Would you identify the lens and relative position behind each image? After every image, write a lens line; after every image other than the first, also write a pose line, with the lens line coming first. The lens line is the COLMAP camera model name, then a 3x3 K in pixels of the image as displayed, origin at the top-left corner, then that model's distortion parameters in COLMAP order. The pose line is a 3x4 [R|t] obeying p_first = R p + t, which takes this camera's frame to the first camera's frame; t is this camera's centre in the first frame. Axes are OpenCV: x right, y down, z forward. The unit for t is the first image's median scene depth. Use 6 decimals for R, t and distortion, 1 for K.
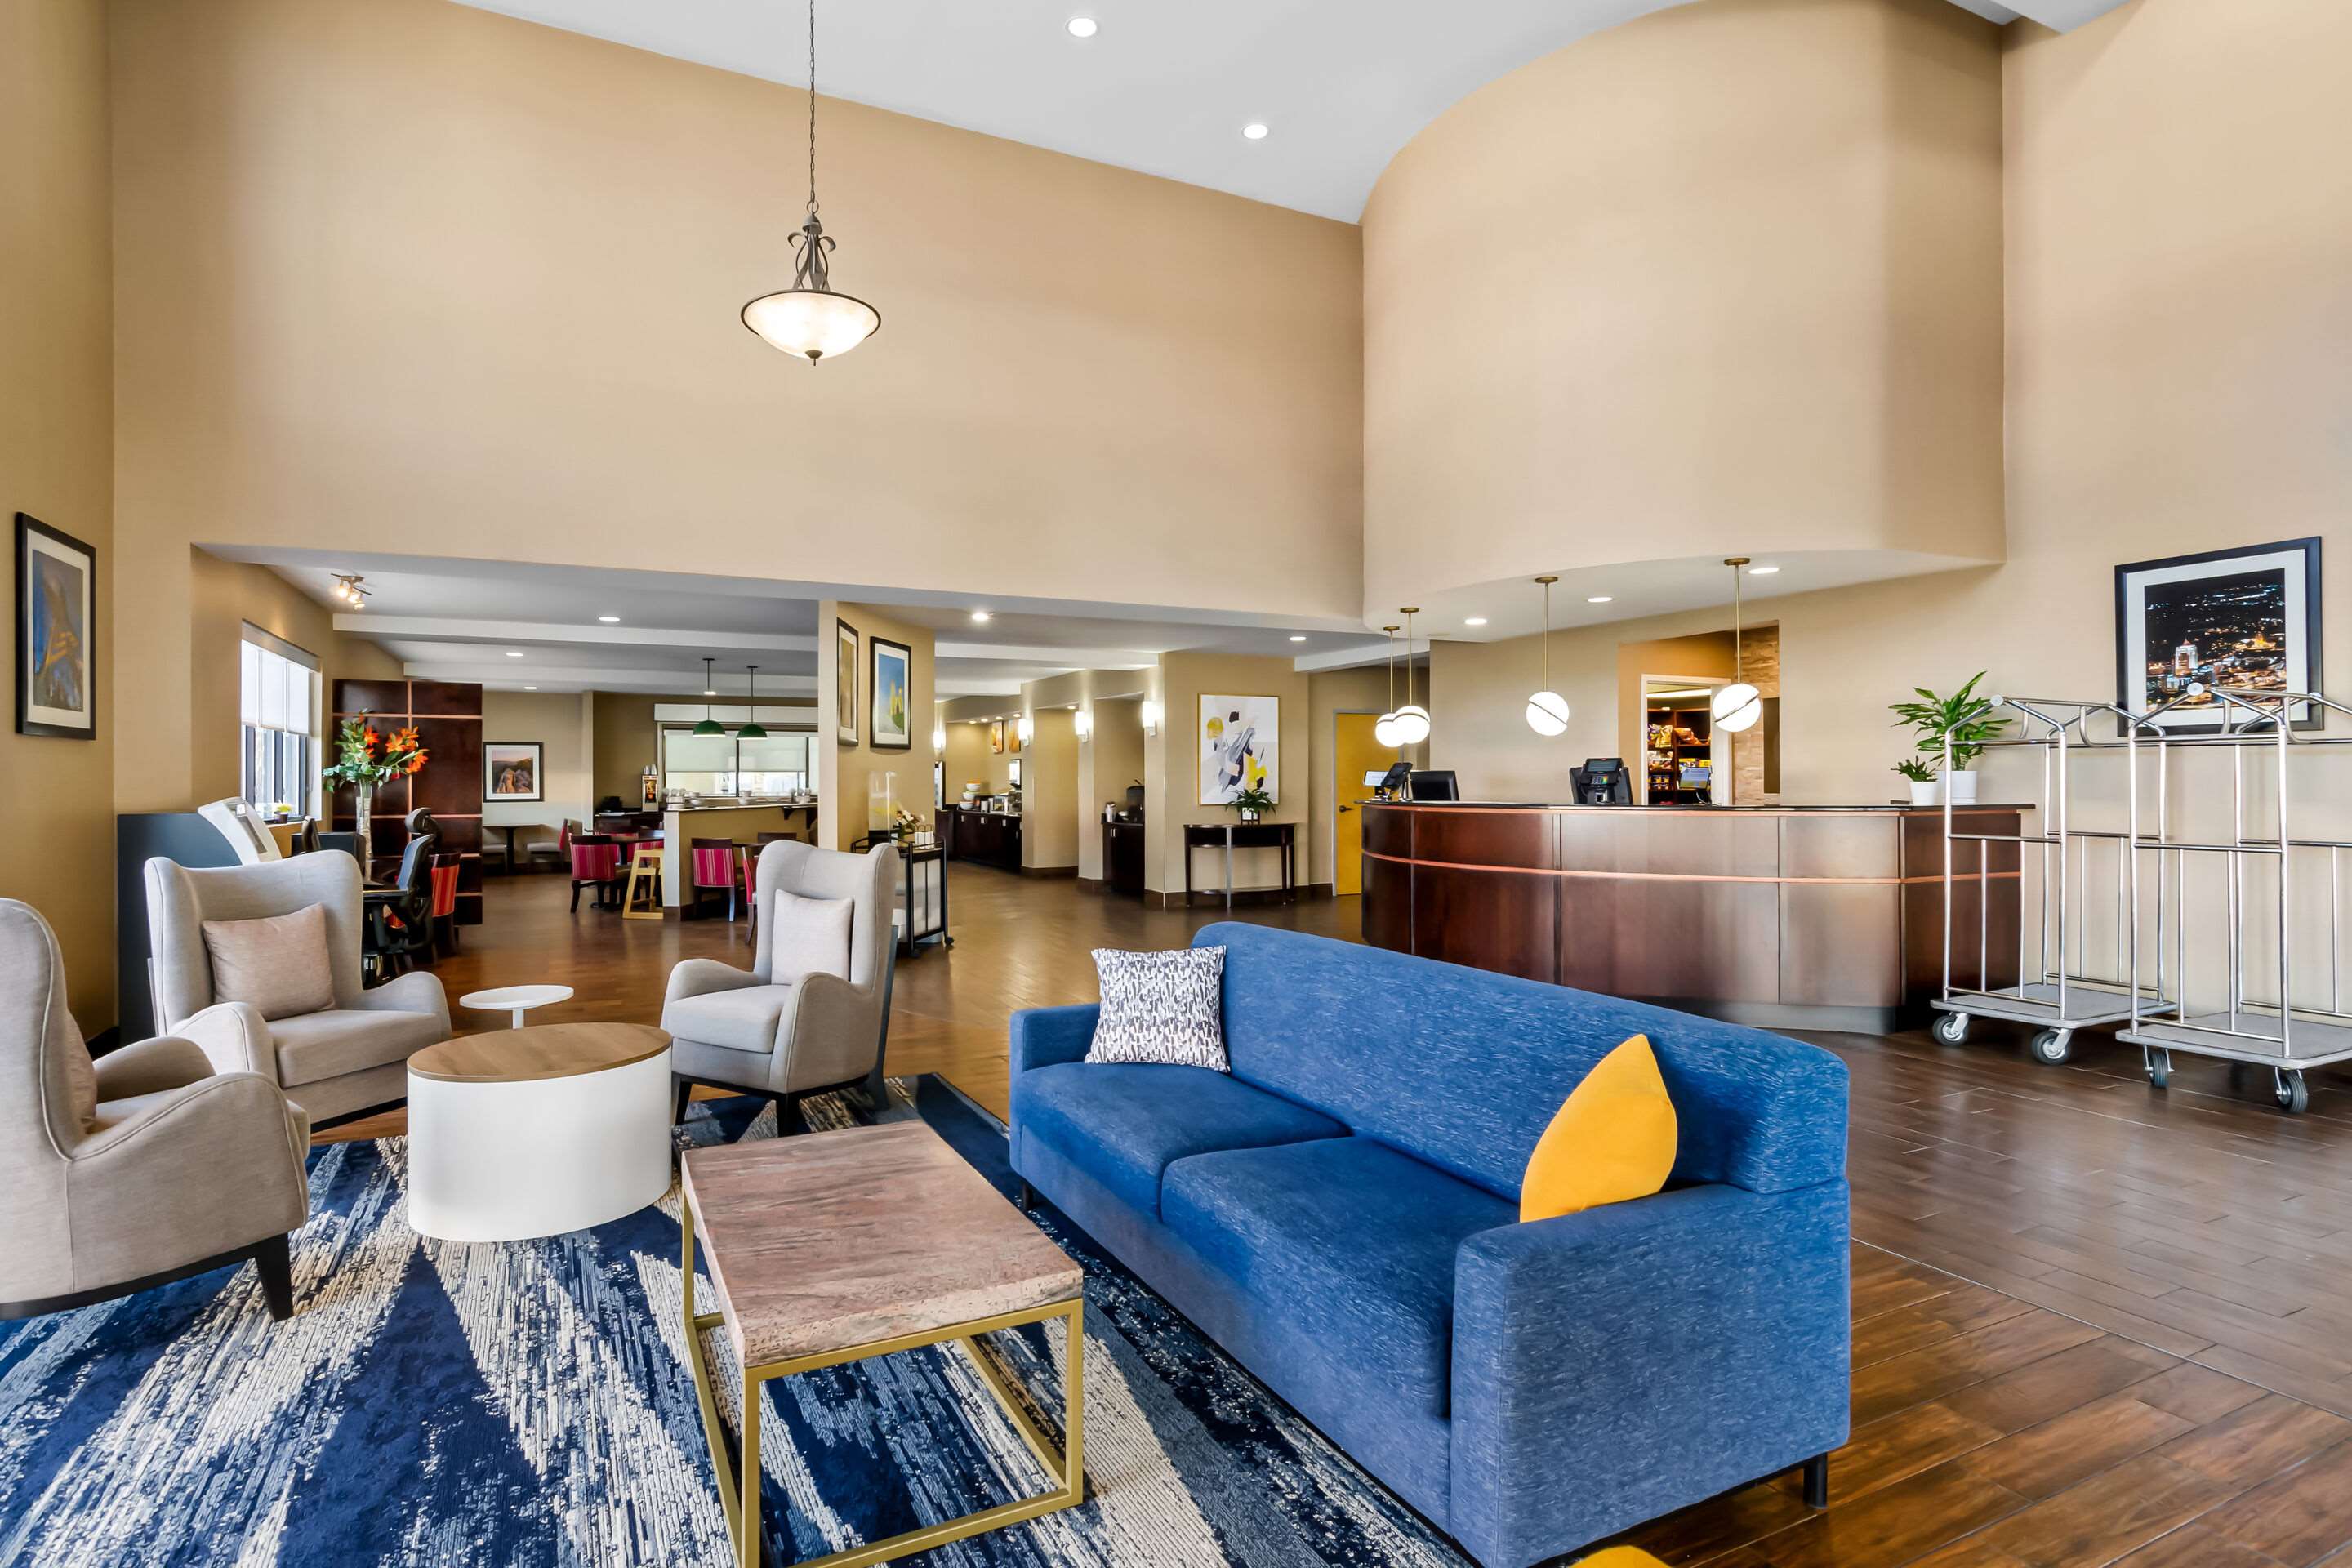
lens RADIAL K [[1162.6, 0, 1166.9], [0, 1162.6, 777.9], [0, 0, 1]] dist [0.003438, -0.000321]
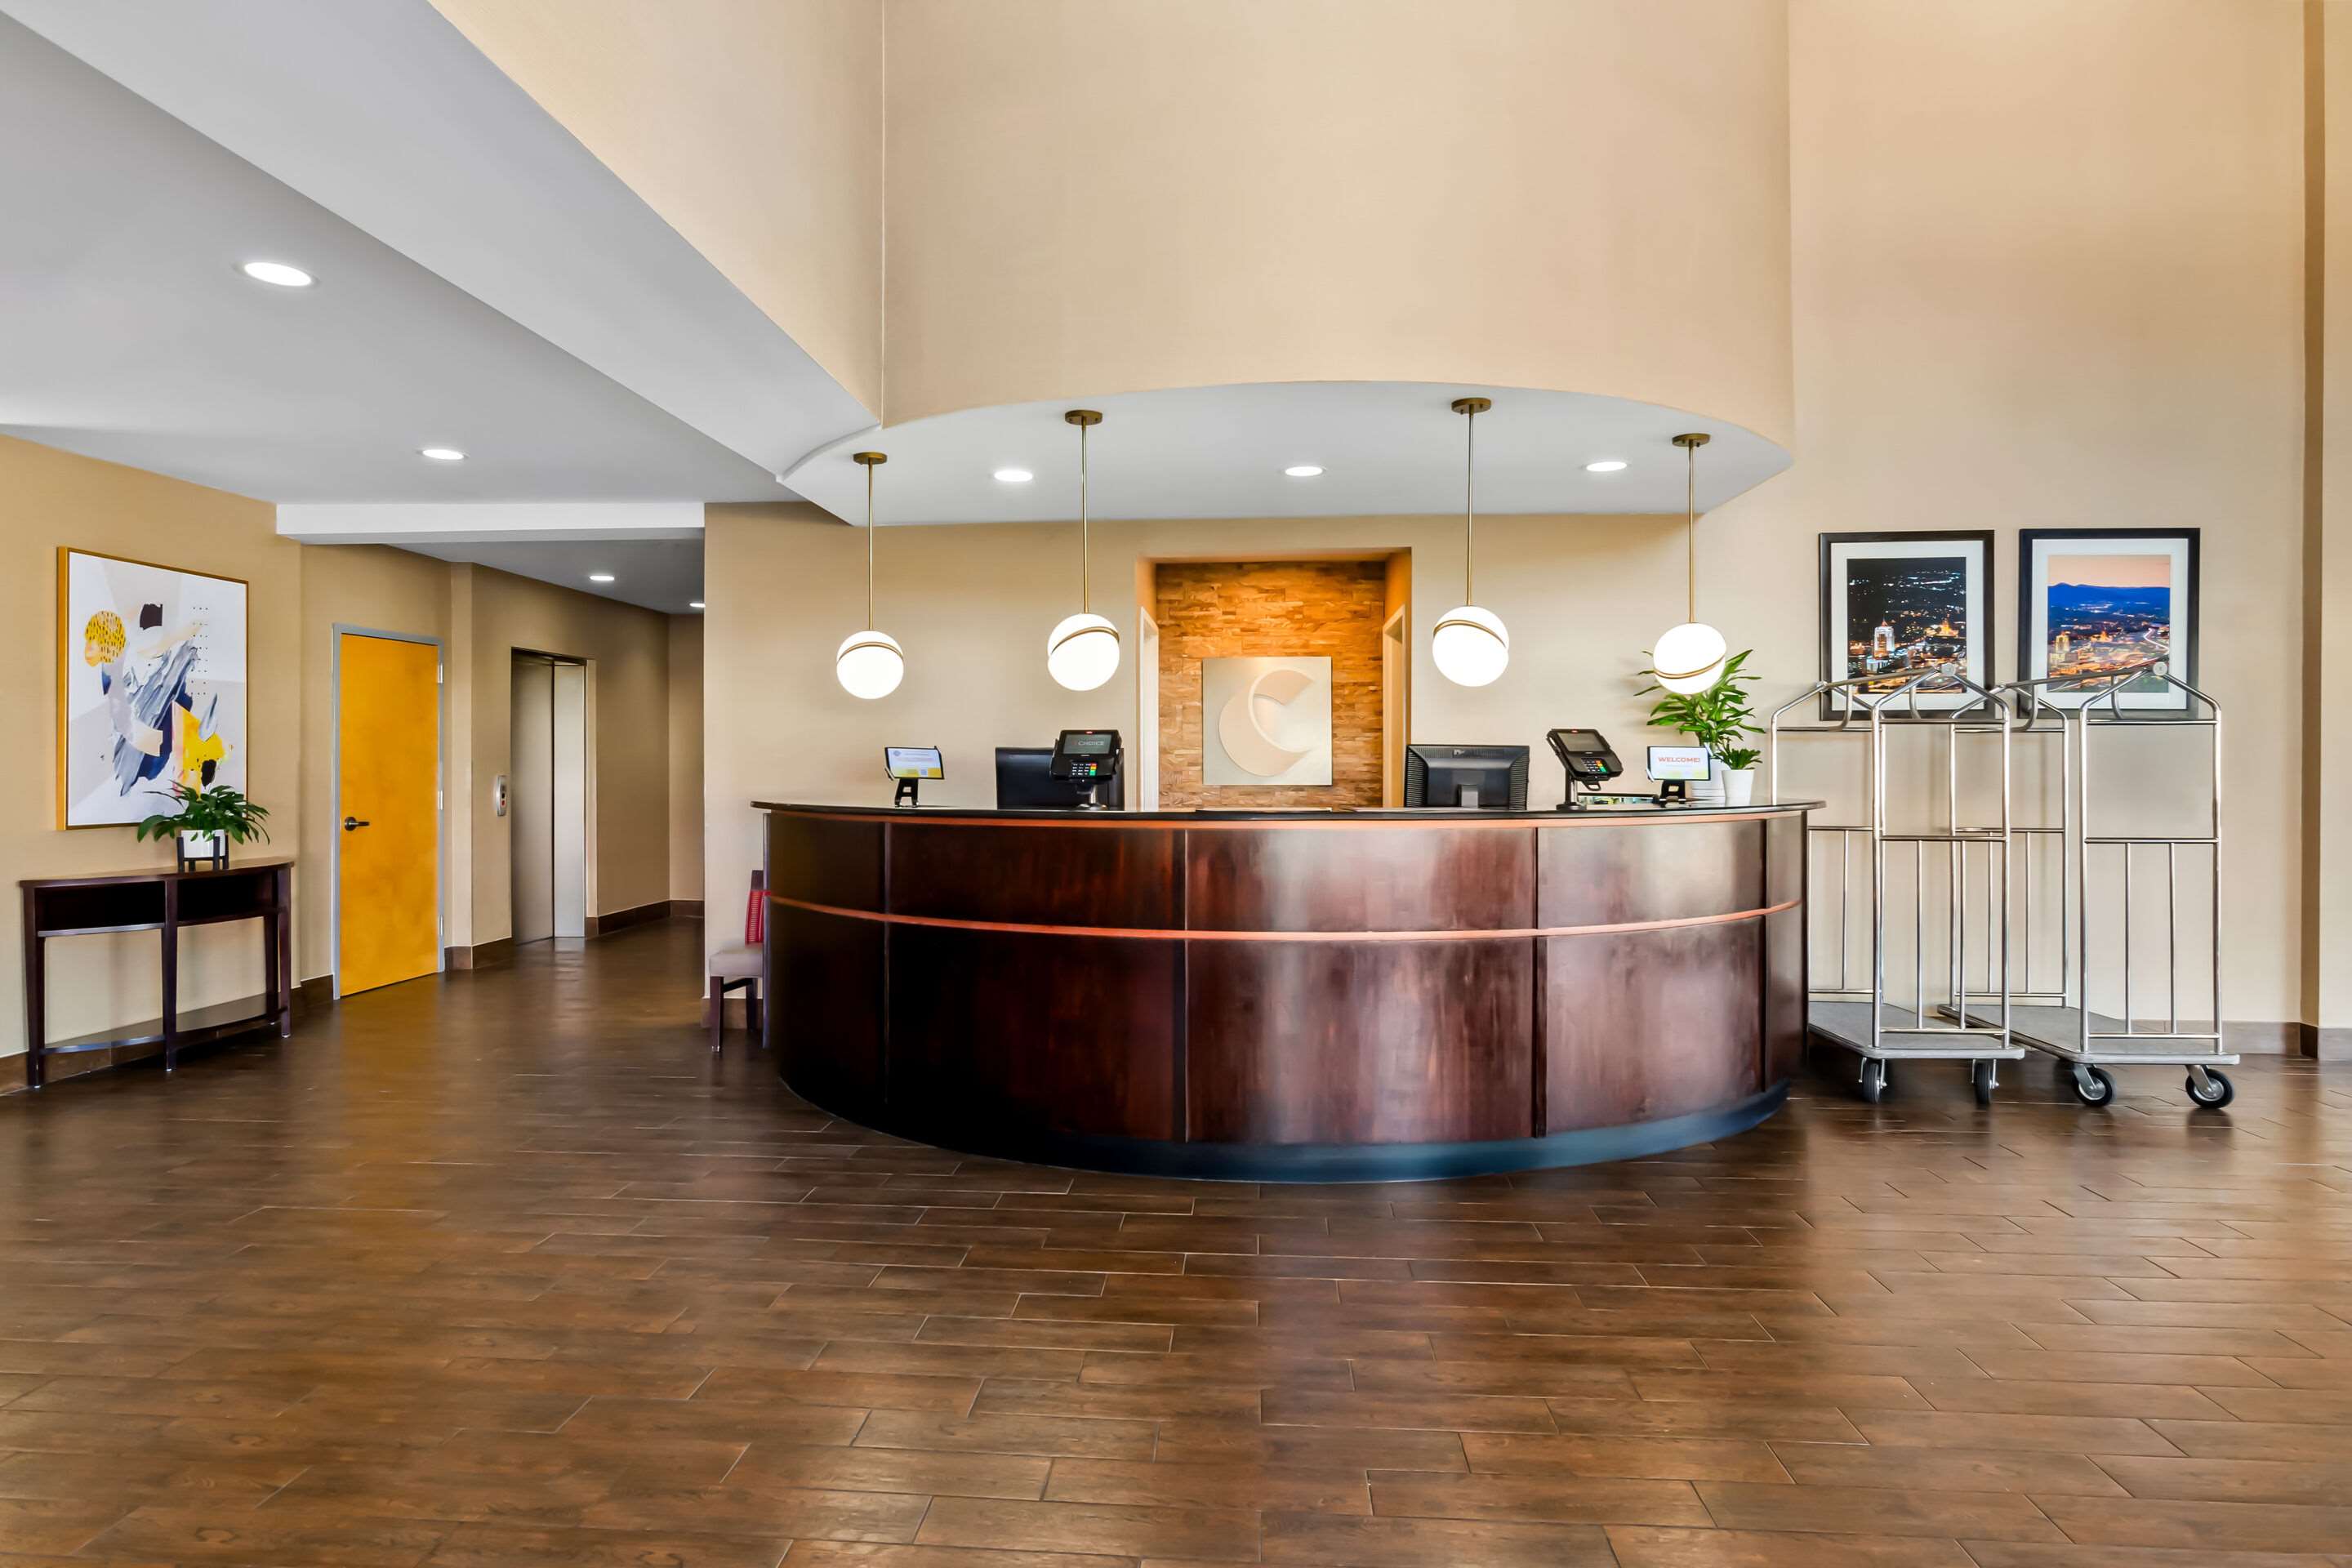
lens RADIAL K [[1287.0, 0, 1172.2], [0, 1287.0, 768.0], [0, 0, 1]] dist [-0.000821, 0.001283]
pose [[0.514929, -0.000446, 0.857233, -0.313464], [-0.002688, 0.999994, 0.002135, 0.001371], [-0.857229, -0.003404, 0.514925, 0.913523]]
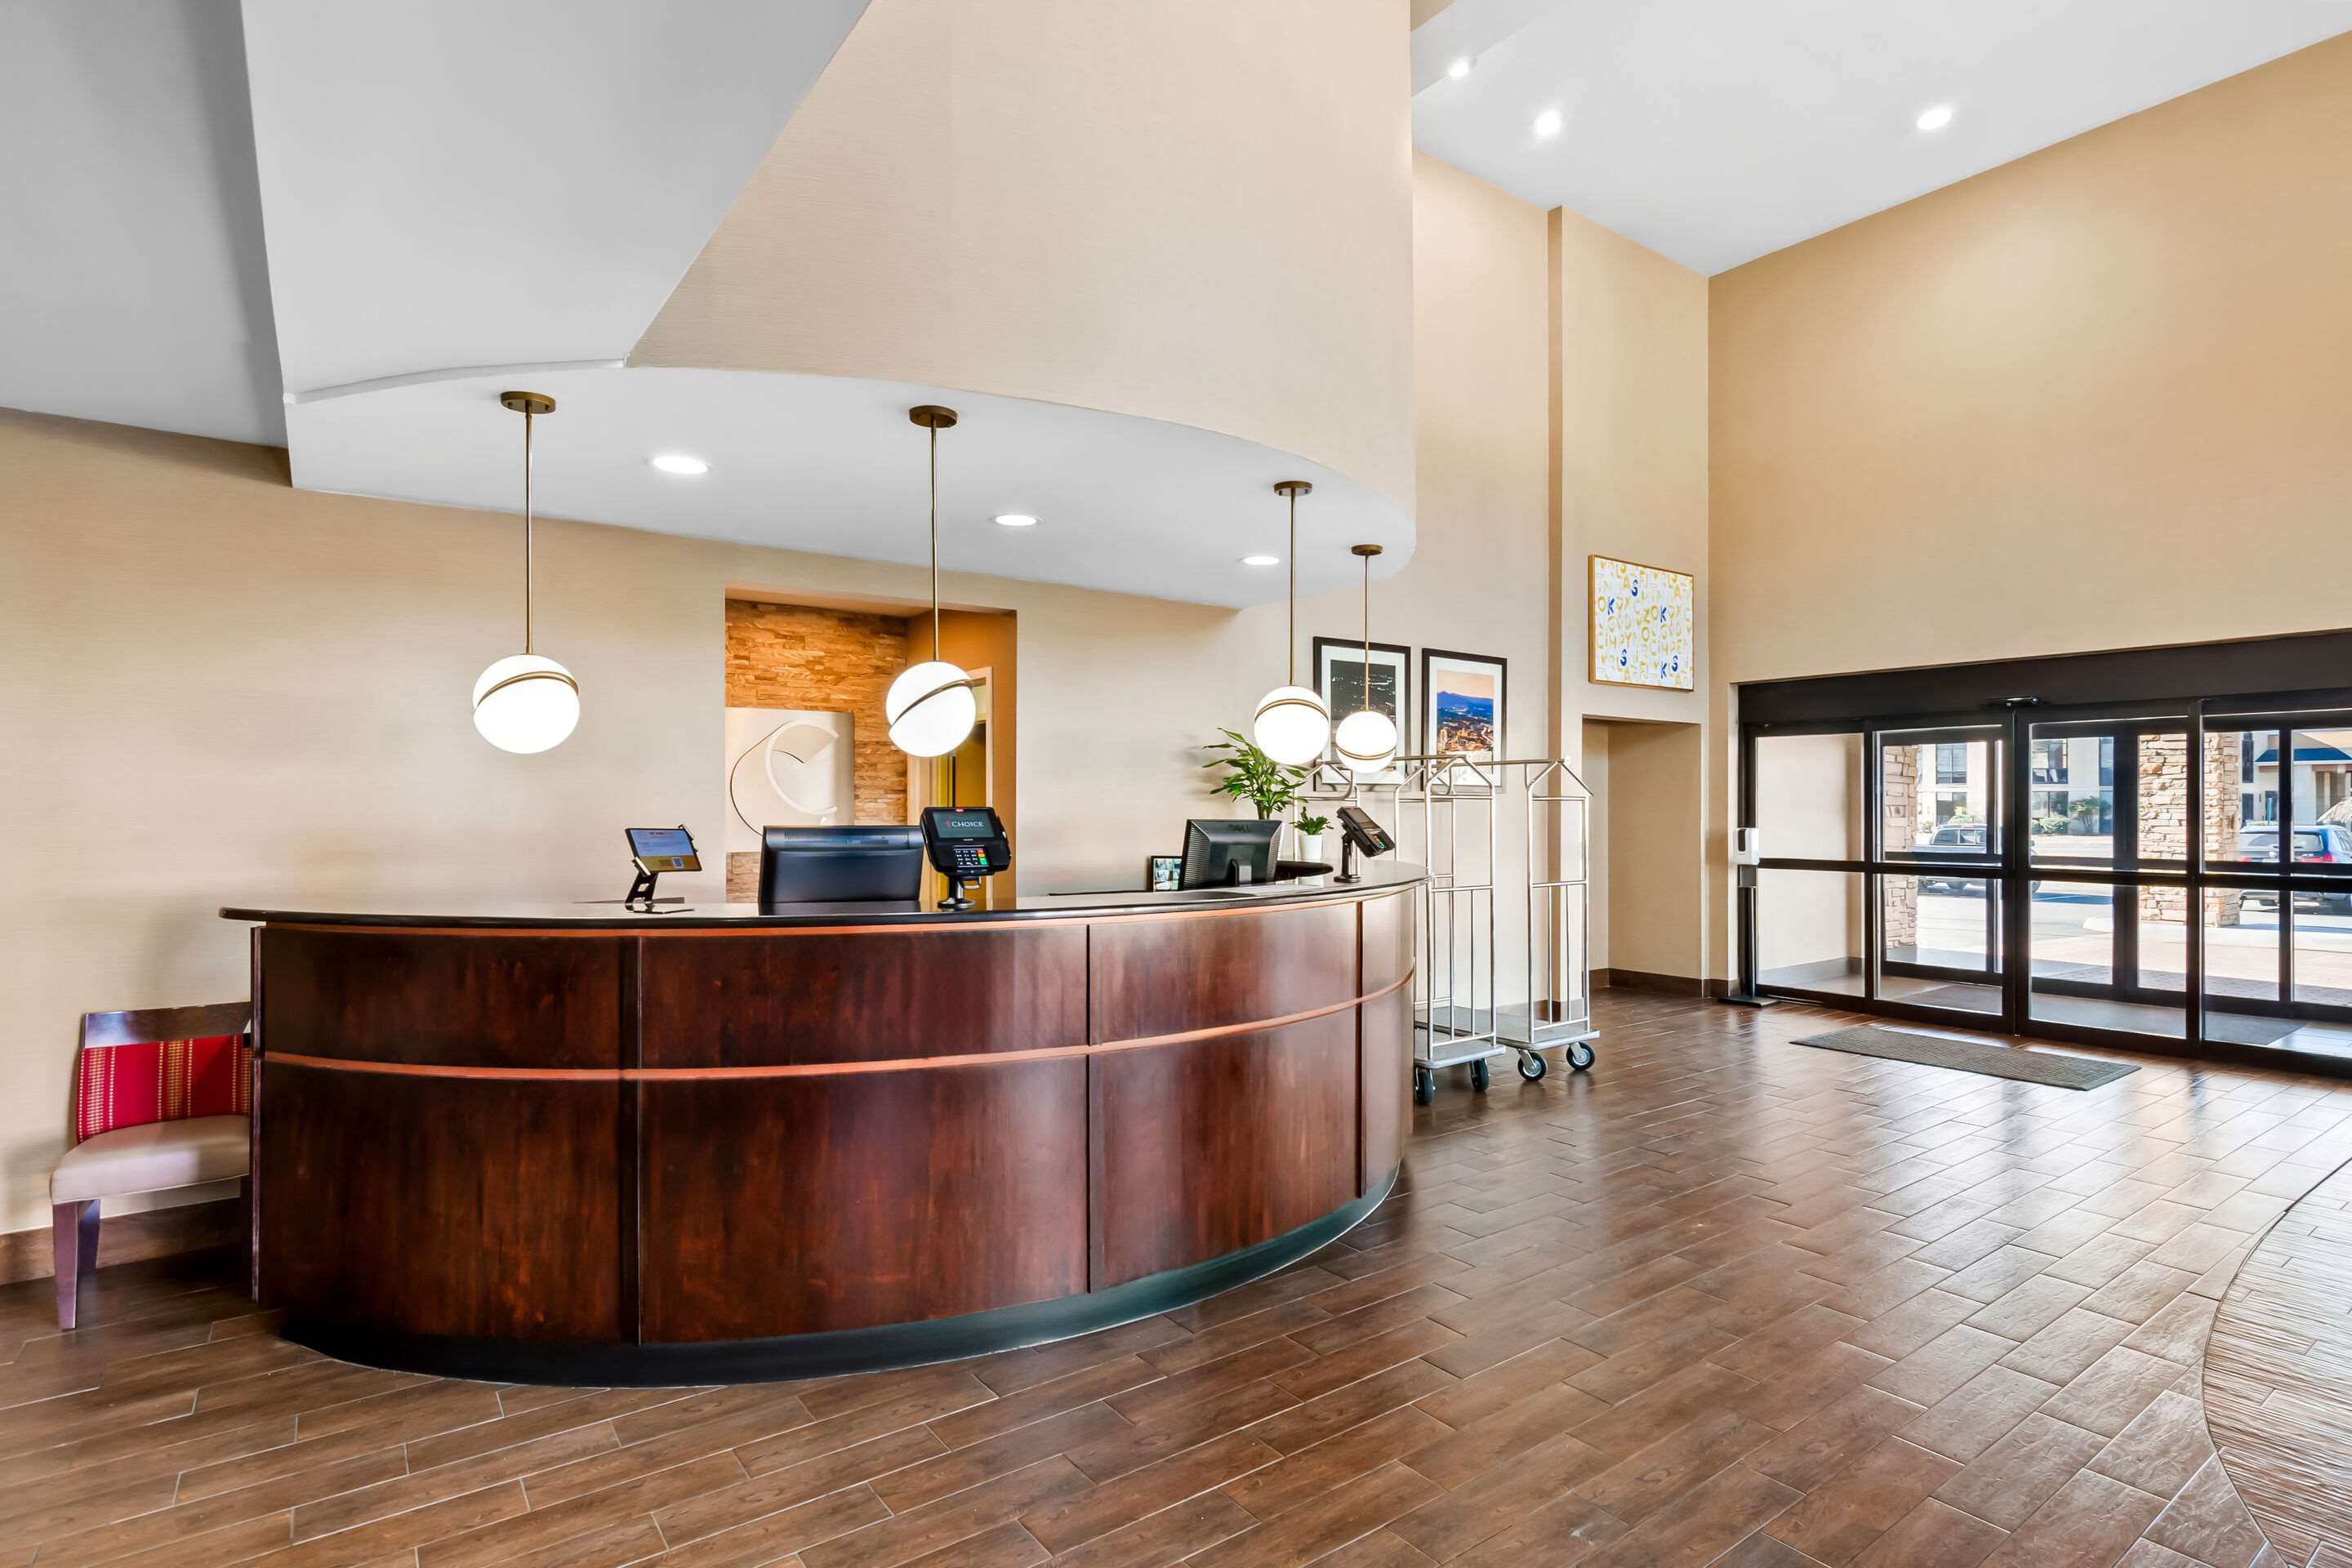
lens RADIAL K [[1162.6, 0, 1174.6], [0, 1162.6, 803.4], [0, 0, 1]] dist [0.003438, -0.000321]
pose [[-0.154290, 0.004926, 0.988013, -0.254676], [-0.002923, 0.999981, -0.005442, -0.017089], [-0.988021, -0.003728, -0.154273, 1.298612]]
